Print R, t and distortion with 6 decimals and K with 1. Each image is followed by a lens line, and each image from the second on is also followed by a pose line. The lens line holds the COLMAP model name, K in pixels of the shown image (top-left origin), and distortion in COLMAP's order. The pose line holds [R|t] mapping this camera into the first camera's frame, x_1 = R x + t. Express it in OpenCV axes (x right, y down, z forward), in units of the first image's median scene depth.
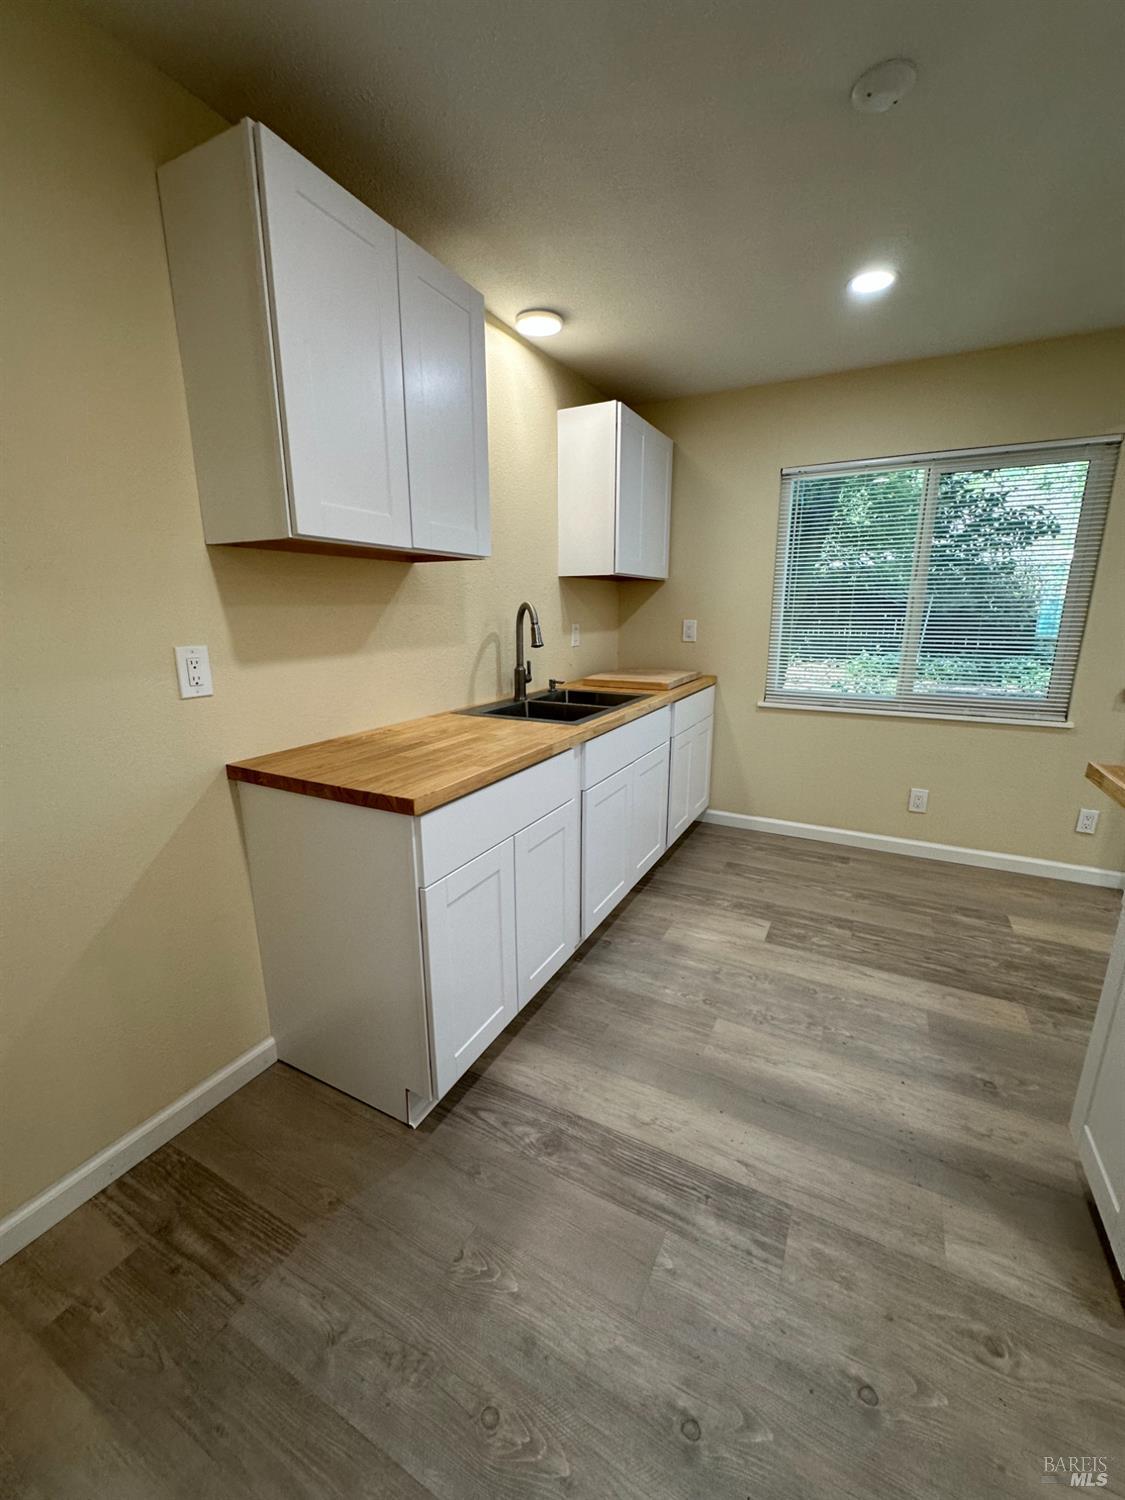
lens RADIAL K [[593.7, 0, 564.4], [0, 593.7, 753.4], [0, 0, 1]] dist [-0.001366, 0.000112]
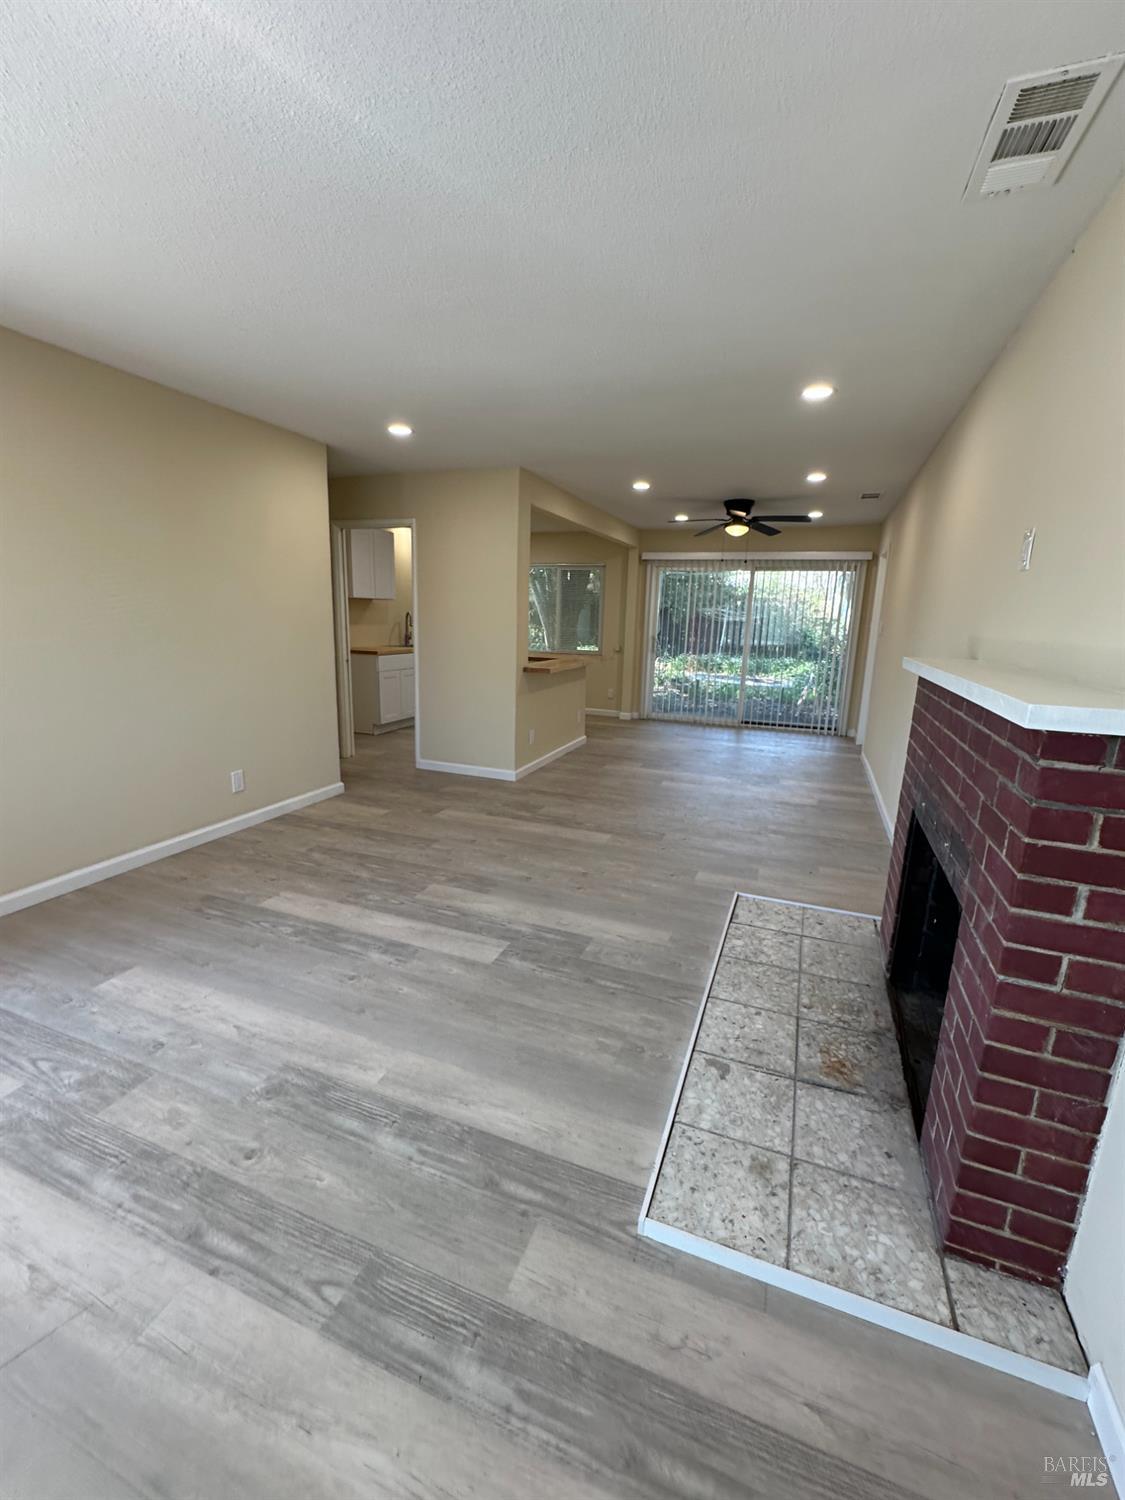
lens RADIAL K [[611.2, 0, 567.0], [0, 611.2, 752.6], [0, 0, 1]] dist [-0.007045, 0.001299]
pose [[0.993196, 0.006889, 0.116254, 0.394205], [-0.005159, 0.999872, -0.015175, 0.526114], [-0.116344, 0.014472, 0.993104, -2.264653]]
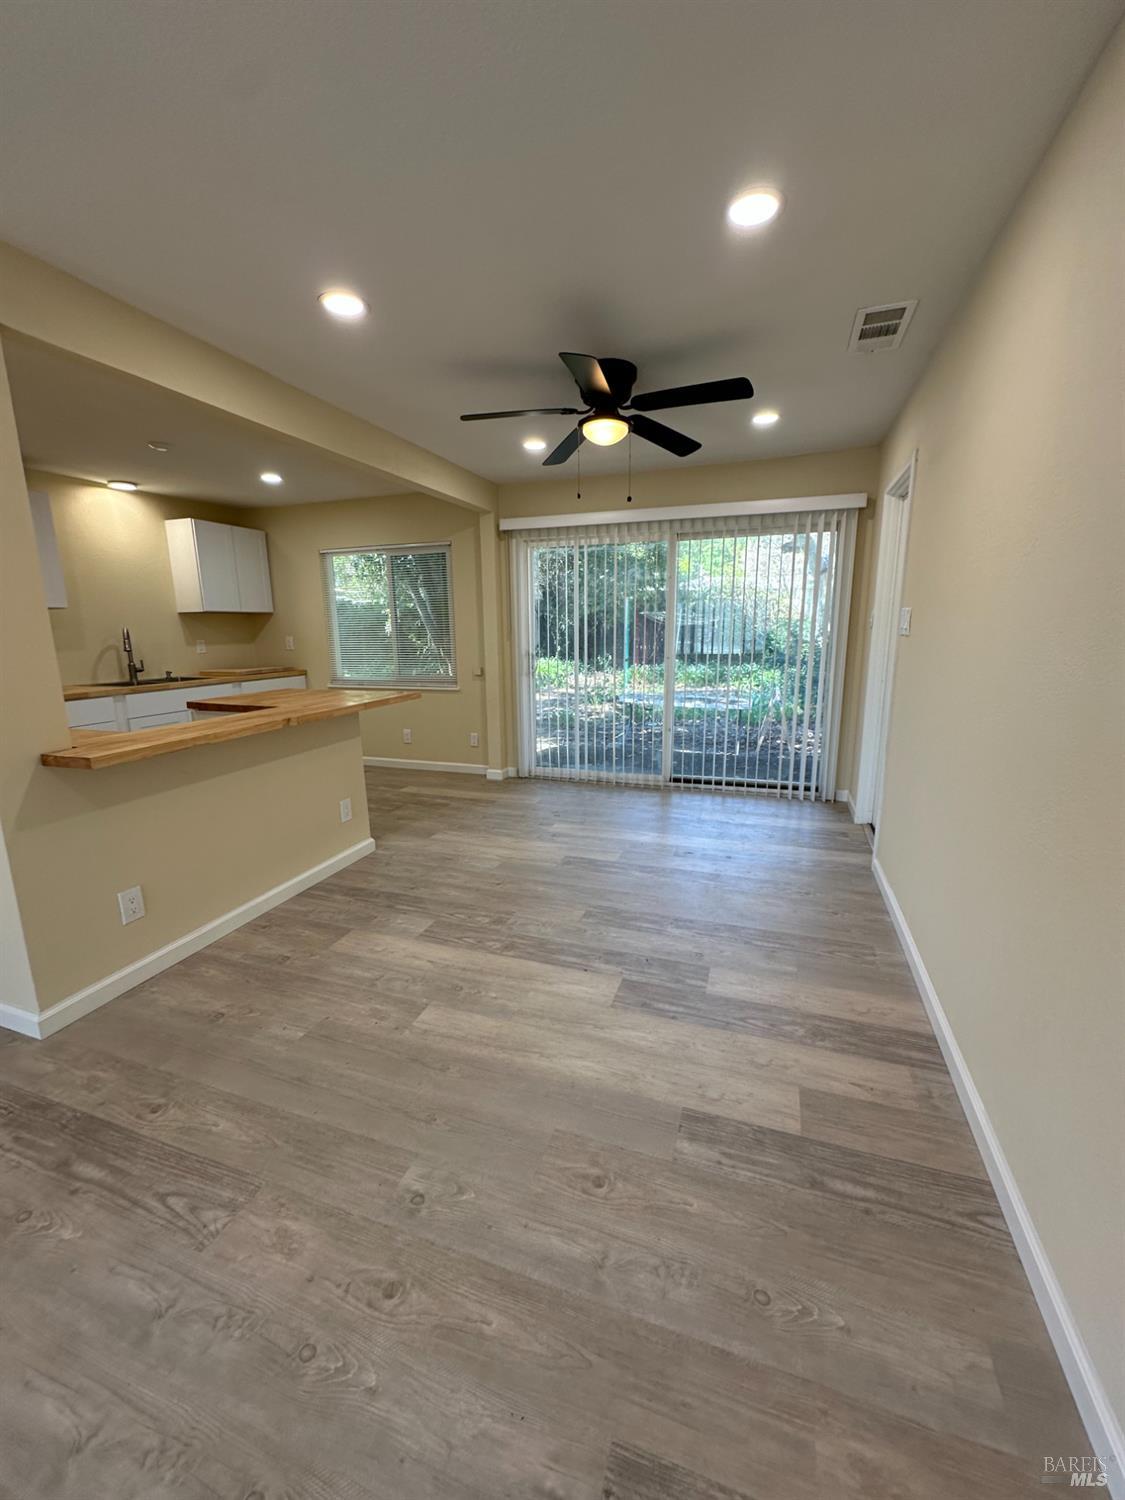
lens RADIAL K [[593.7, 0, 564.4], [0, 593.7, 753.4], [0, 0, 1]] dist [-0.001366, 0.000112]
pose [[0.988984, -0.037494, 0.143192, 1.058210], [0.041486, 0.998827, -0.024991, 0.256140], [-0.142087, 0.030656, 0.989379, -1.086180]]
